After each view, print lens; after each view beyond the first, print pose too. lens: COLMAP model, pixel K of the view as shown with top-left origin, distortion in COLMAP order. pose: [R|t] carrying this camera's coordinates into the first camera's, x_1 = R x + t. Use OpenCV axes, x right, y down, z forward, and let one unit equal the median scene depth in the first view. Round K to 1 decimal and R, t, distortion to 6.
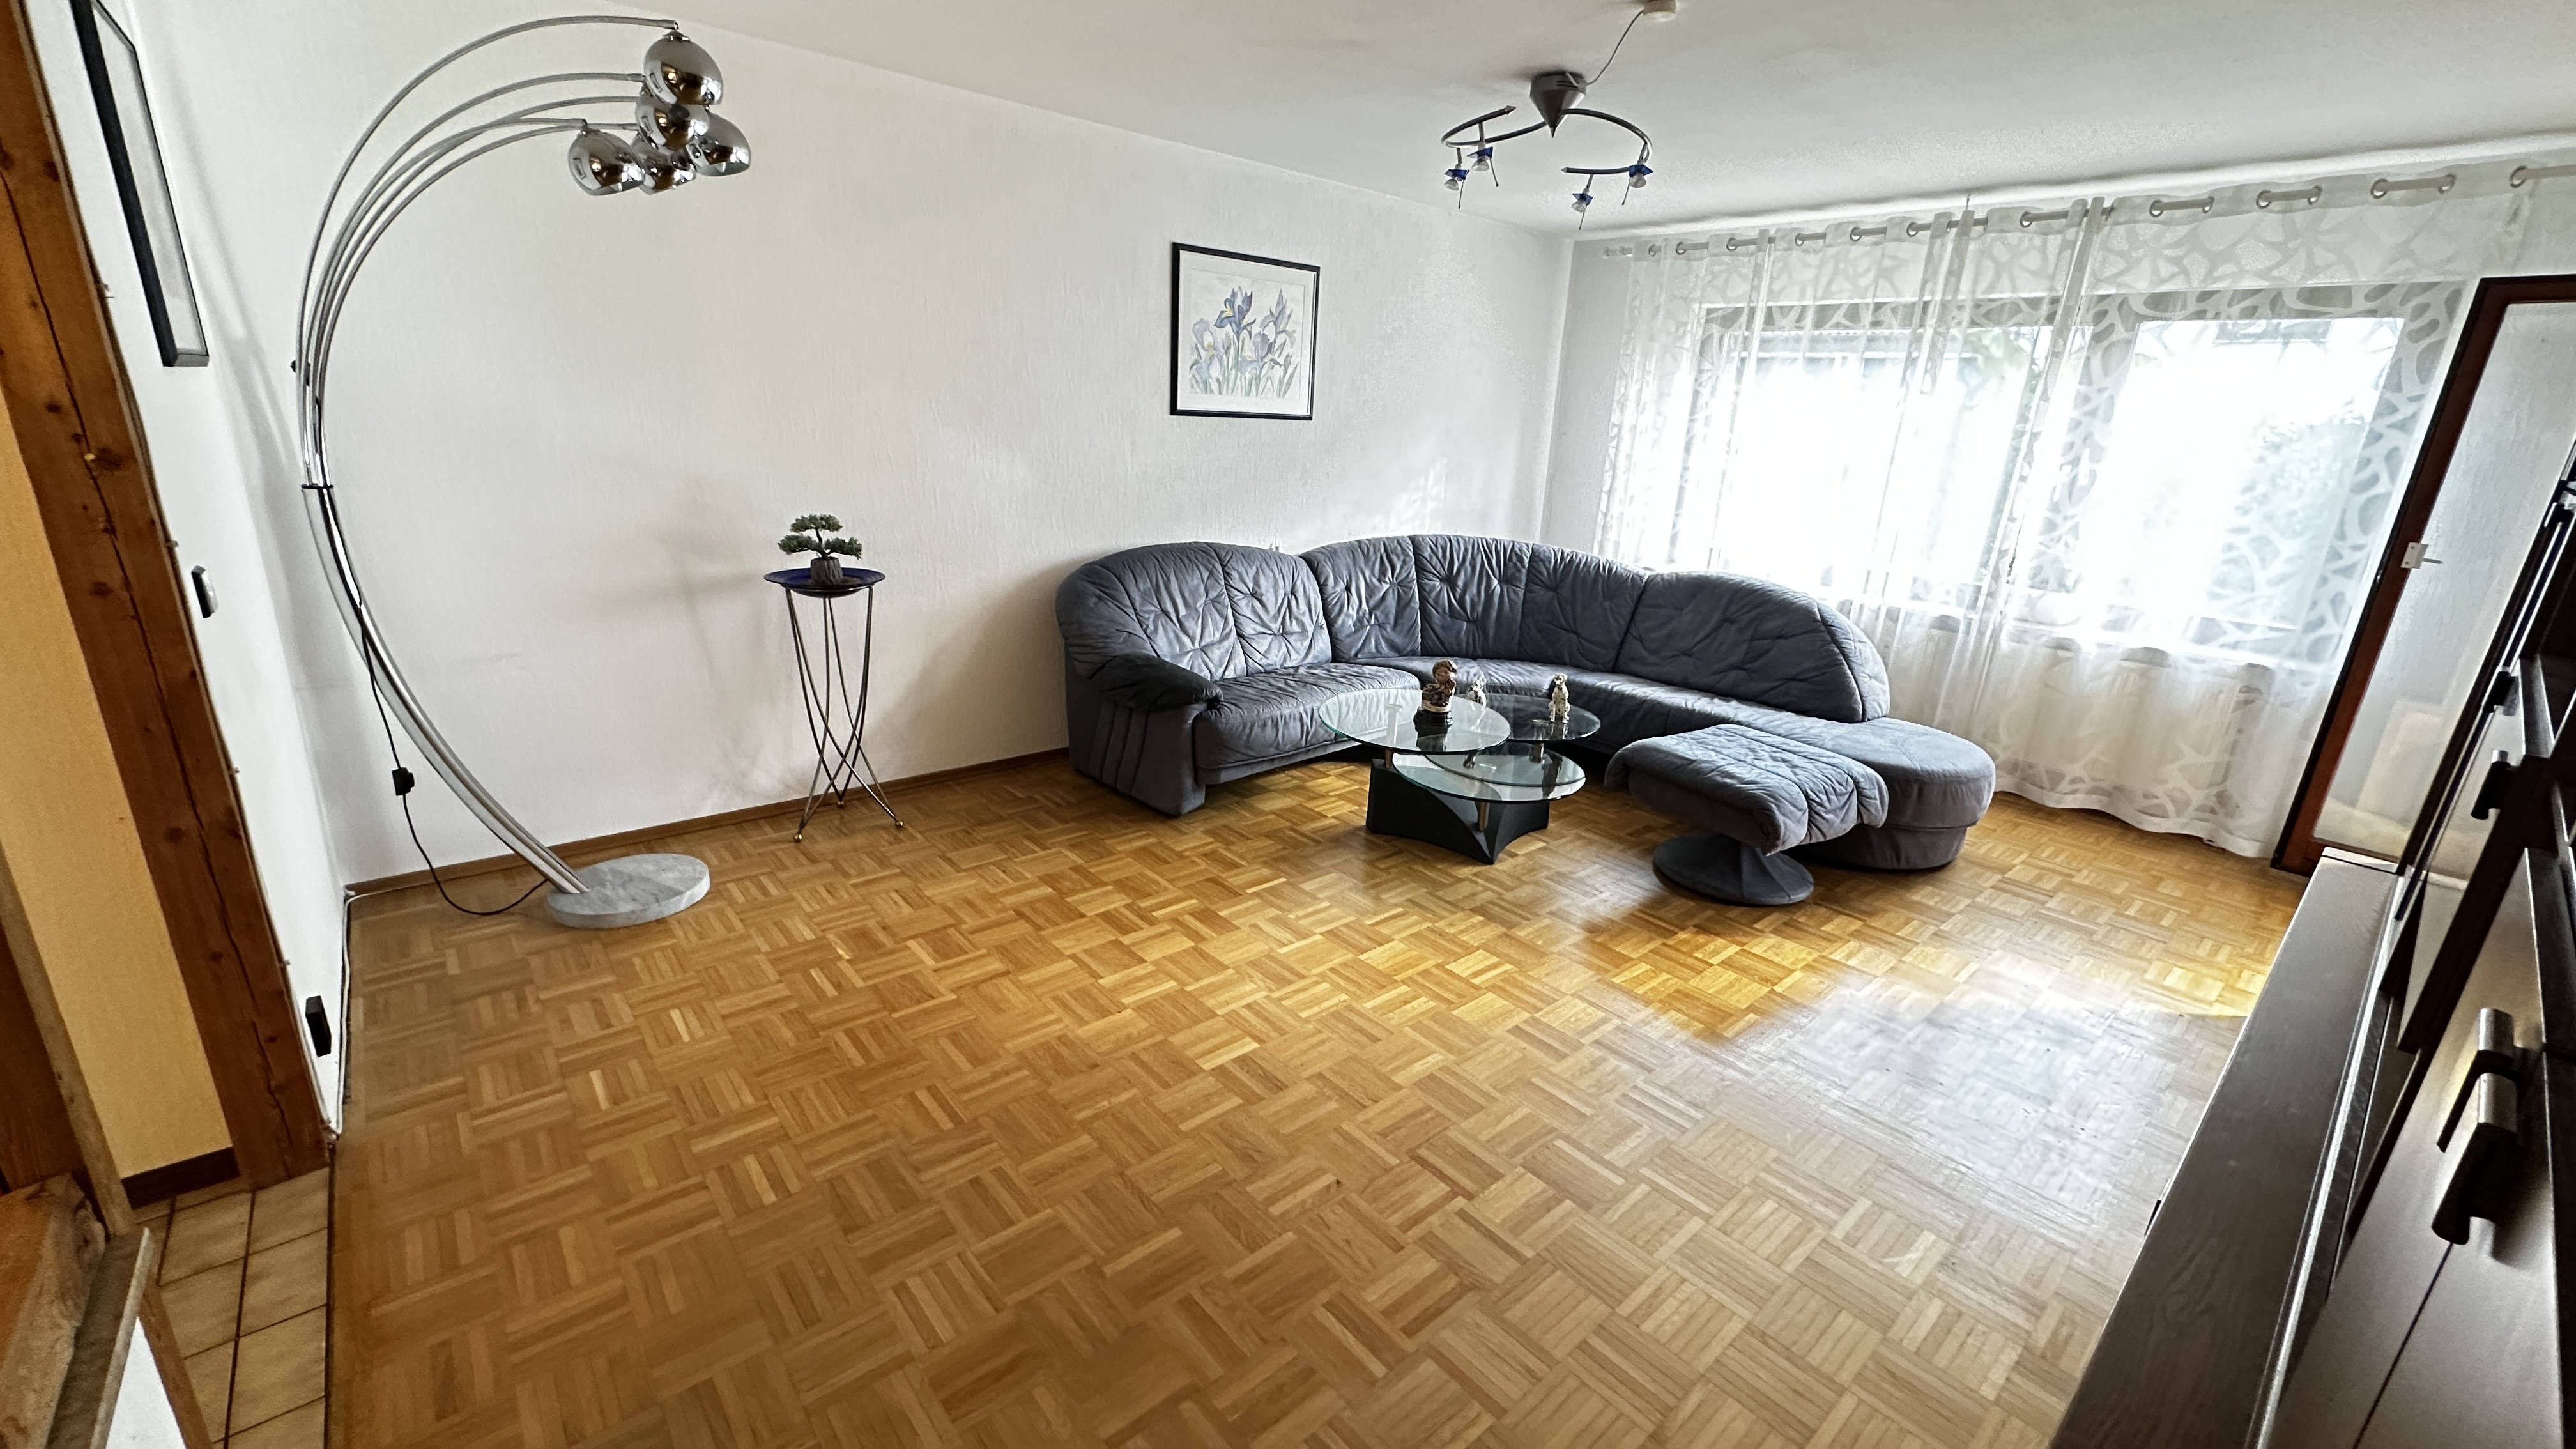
lens RADIAL K [[1030.7, 0, 1299.9], [0, 1030.7, 725.5], [0, 0, 1]] dist [0.001789, 0.000021]
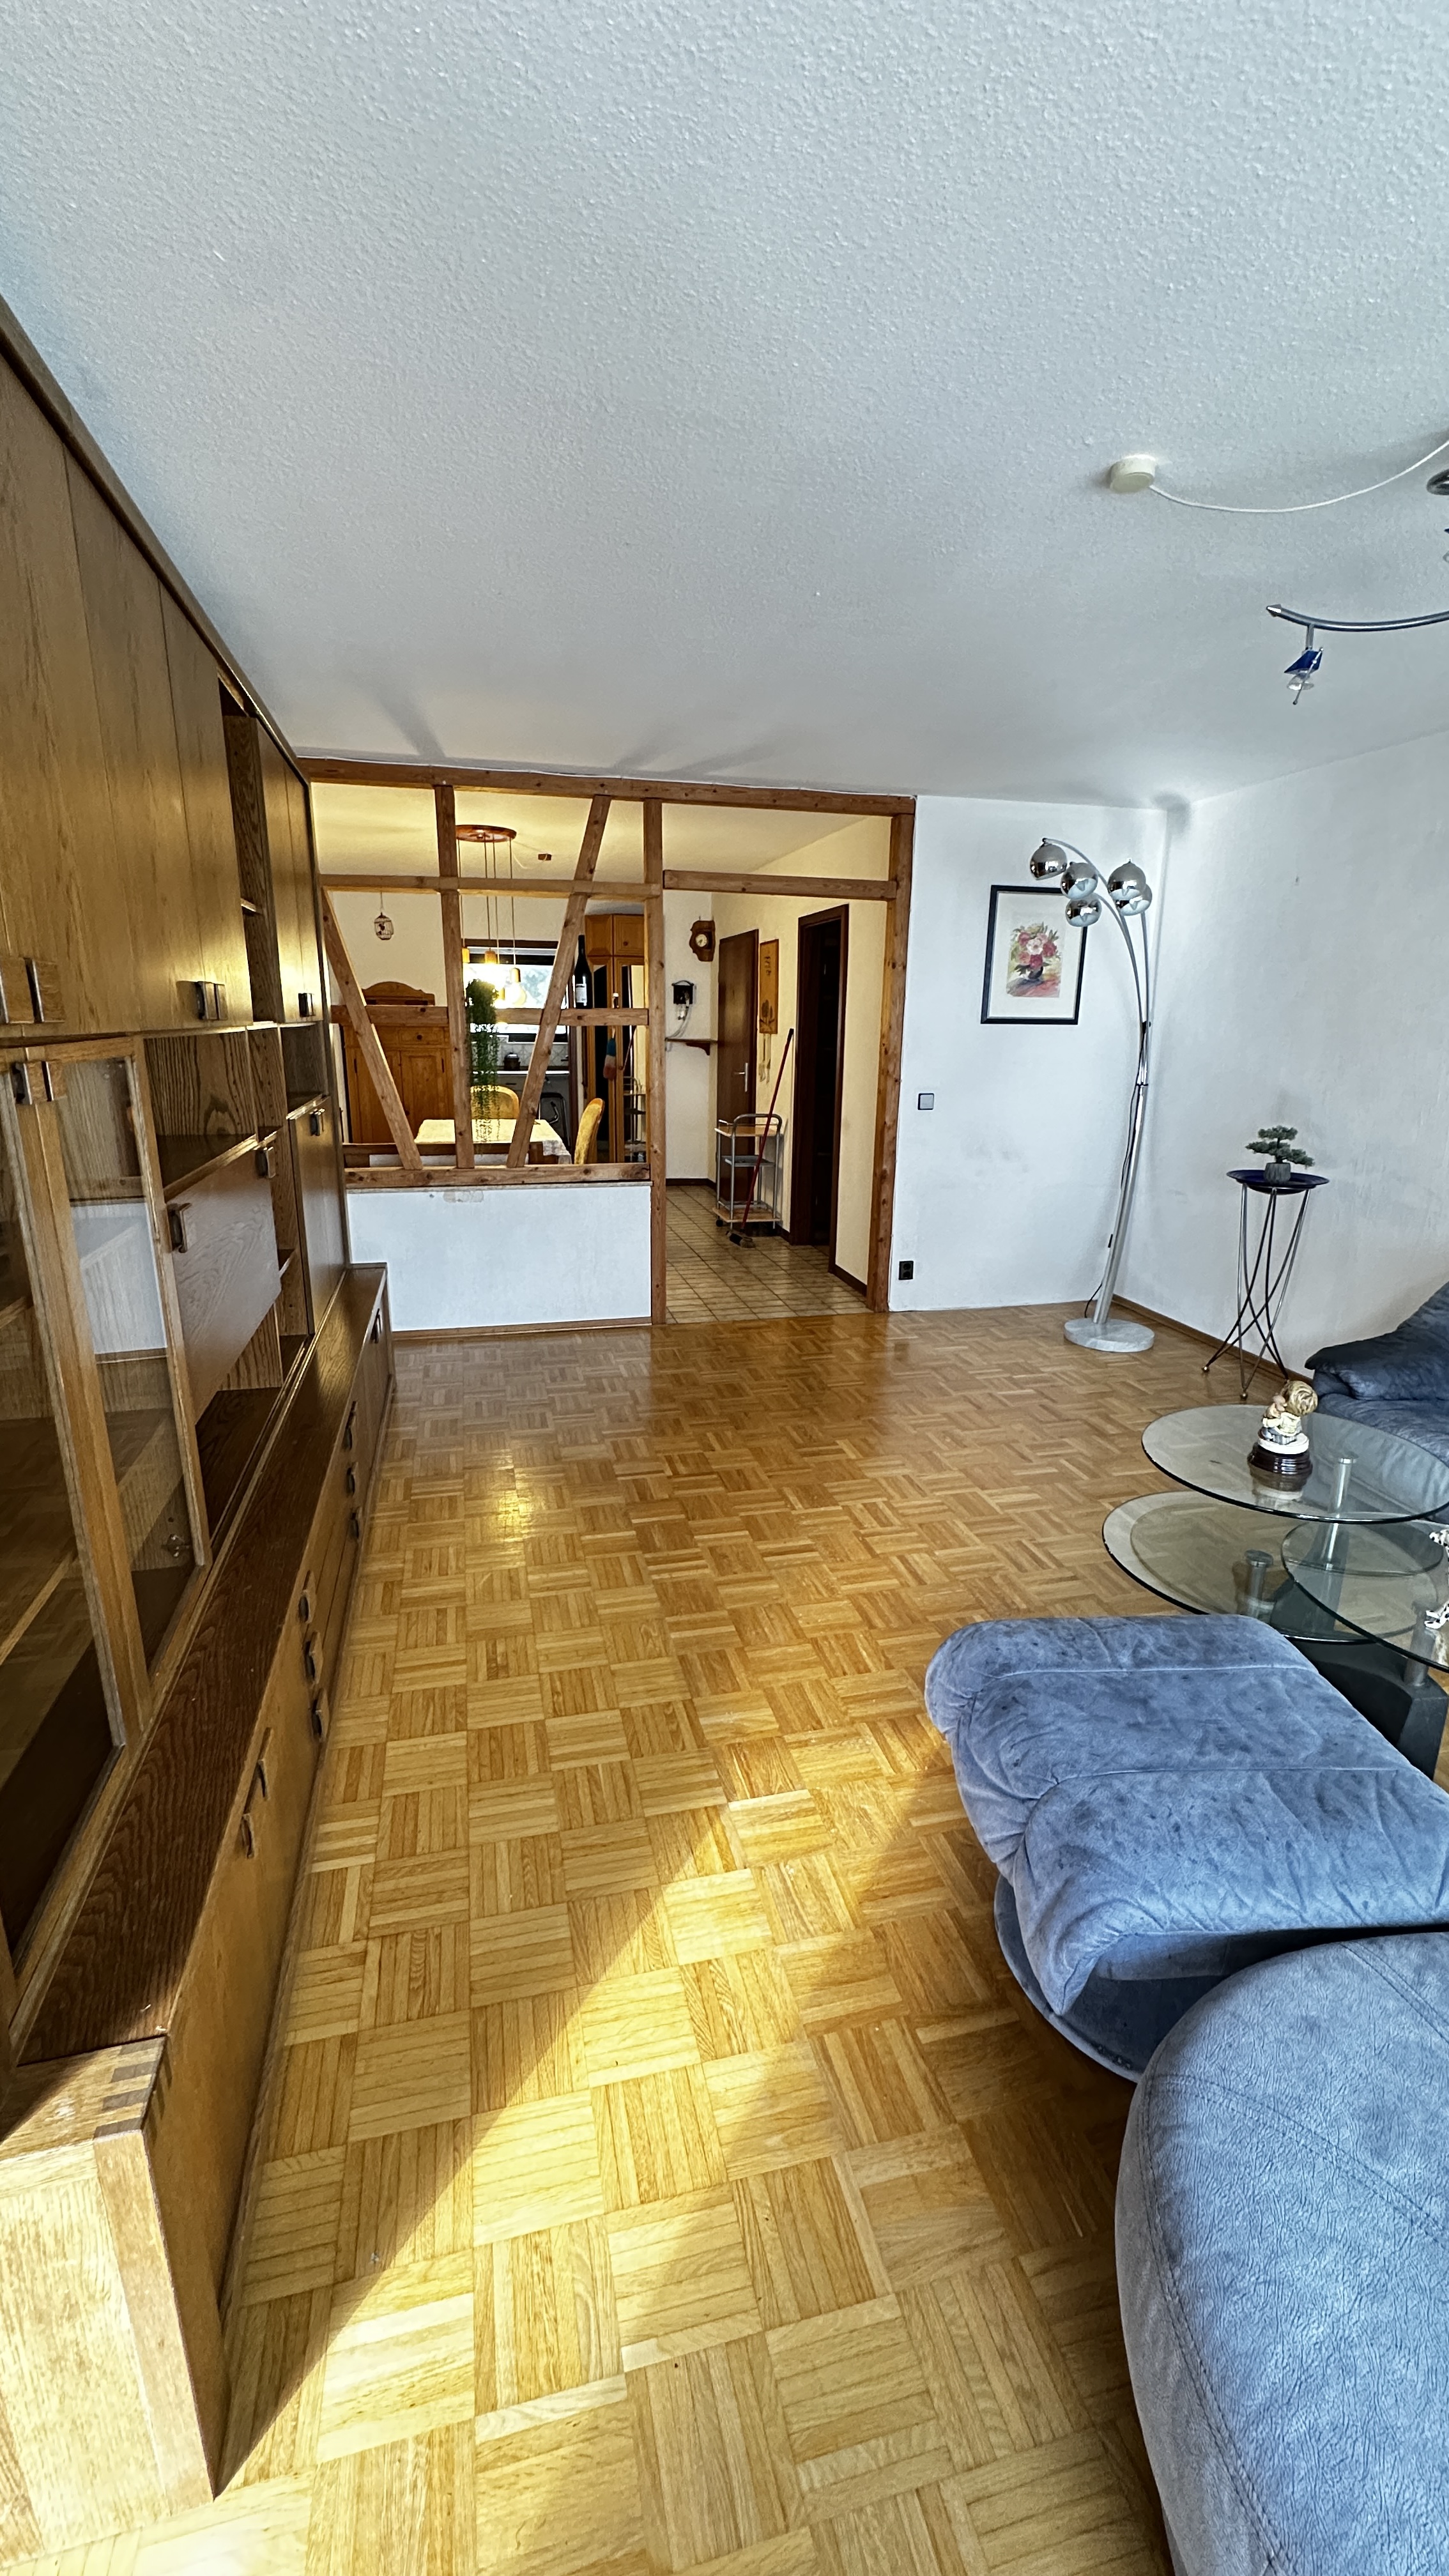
lens RADIAL K [[1030.7, 0, 719.2], [0, 1030.7, 1280.6], [0, 0, 1]] dist [0.001789, 0.000021]
pose [[-0.451924, 0.164476, -0.876762, 0.897339], [-0.302897, 0.896169, 0.324244, -0.223279], [0.839058, 0.412102, -0.355181, 0.905105]]
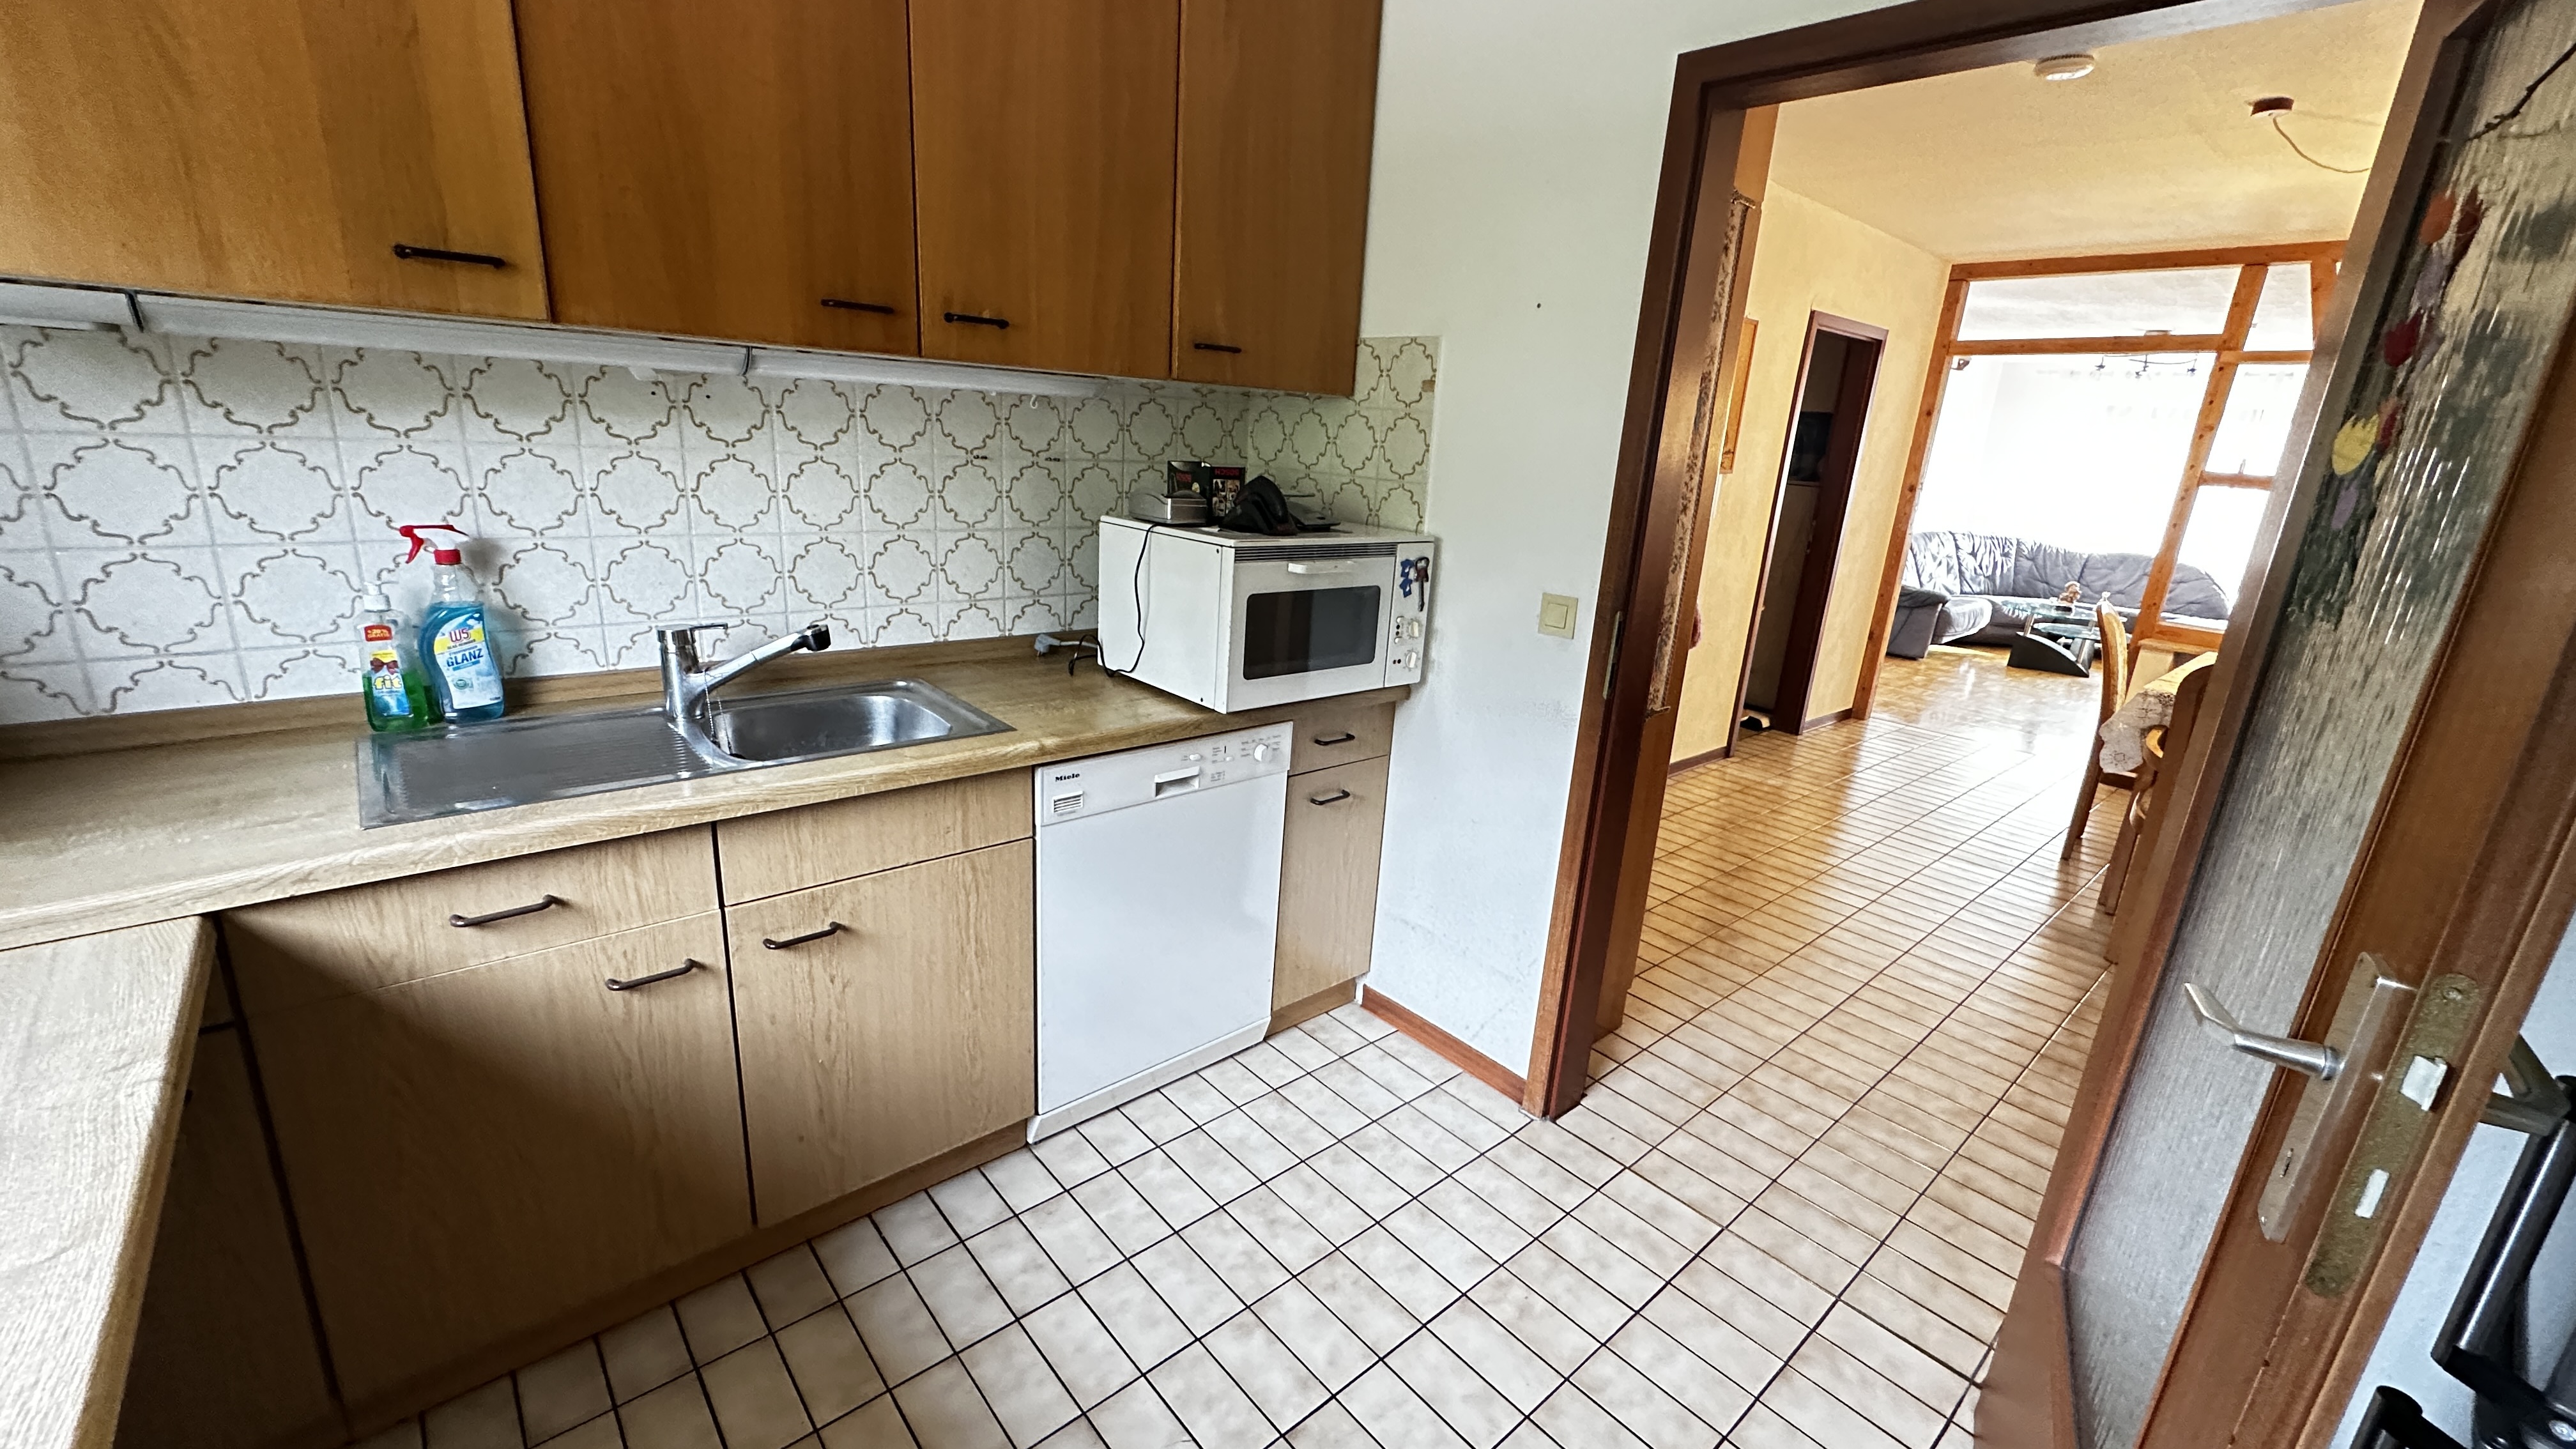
lens RADIAL K [[1030.7, 0, 1299.9], [0, 1030.7, 725.5], [0, 0, 1]] dist [0.001789, 0.000021]
pose [[0.999832, 0.014317, 0.011463, -1.542258], [-0.014124, 0.999761, -0.016689, 0.304761], [-0.011699, 0.016525, 0.999795, -1.177548]]
